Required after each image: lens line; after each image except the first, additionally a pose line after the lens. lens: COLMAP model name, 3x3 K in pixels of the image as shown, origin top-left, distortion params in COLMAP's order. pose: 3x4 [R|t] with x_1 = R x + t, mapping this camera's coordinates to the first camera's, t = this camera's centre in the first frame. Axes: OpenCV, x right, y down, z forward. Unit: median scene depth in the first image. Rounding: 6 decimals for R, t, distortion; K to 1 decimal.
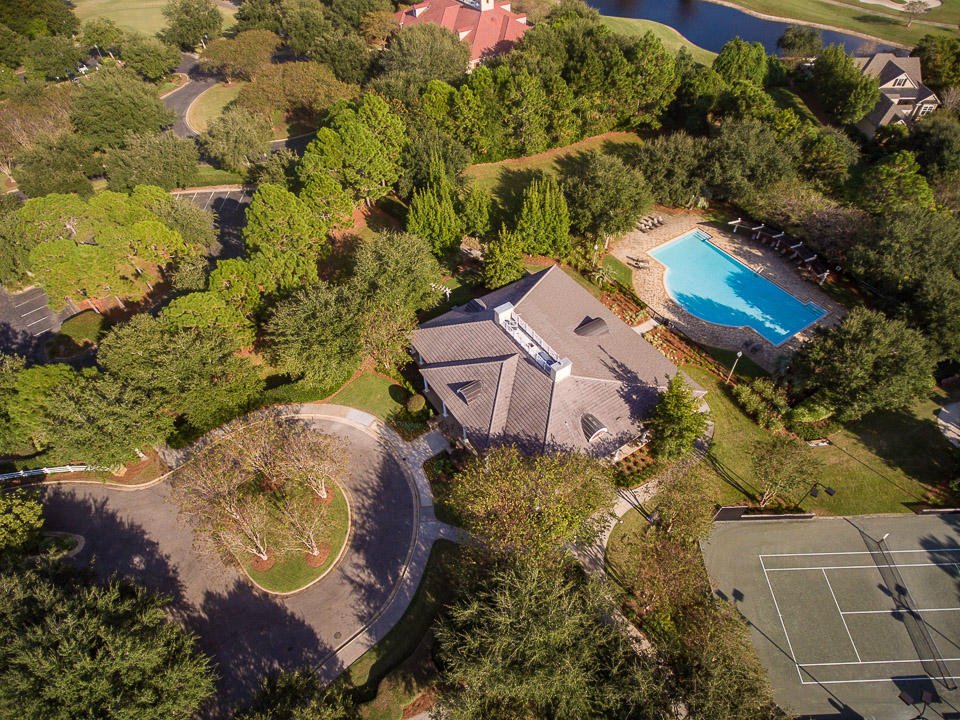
lens RADIAL K [[563.6, 0, 492.1], [0, 563.6, 371.7], [0, 0, 1]] dist [-0.020504, 0.000615]
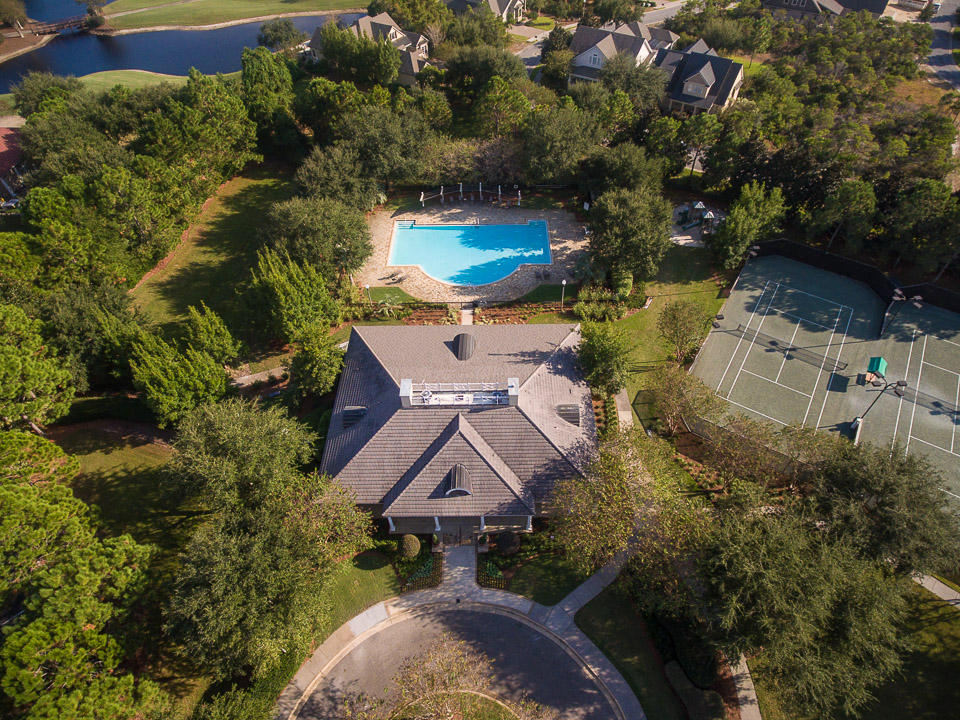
lens RADIAL K [[563.6, 0, 492.1], [0, 563.6, 371.7], [0, 0, 1]] dist [-0.020504, 0.000615]
pose [[0.552345, -0.625424, 0.551144, -0.315965], [0.630192, 0.746064, 0.215049, -0.202322], [-0.545686, 0.228546, 0.806222, 0.204660]]
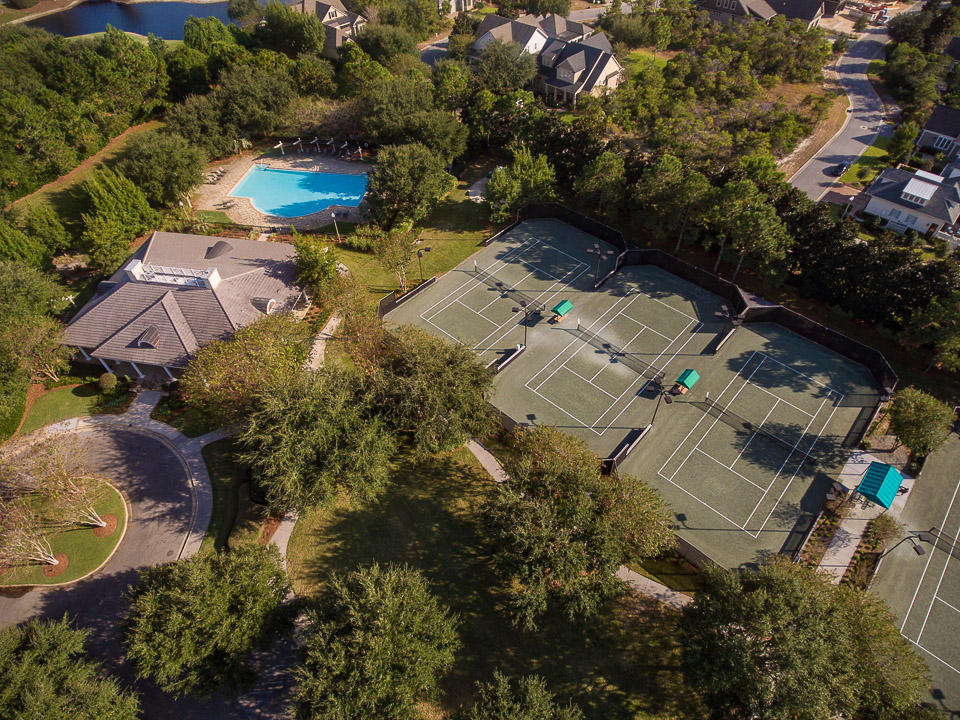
lens RADIAL K [[563.6, 0, 492.1], [0, 563.6, 371.7], [0, 0, 1]] dist [-0.020504, 0.000615]
pose [[0.683971, -0.545220, 0.484684, -0.123623], [0.549477, 0.822057, 0.149325, 0.247740], [-0.479852, 0.164188, 0.861849, -0.218900]]
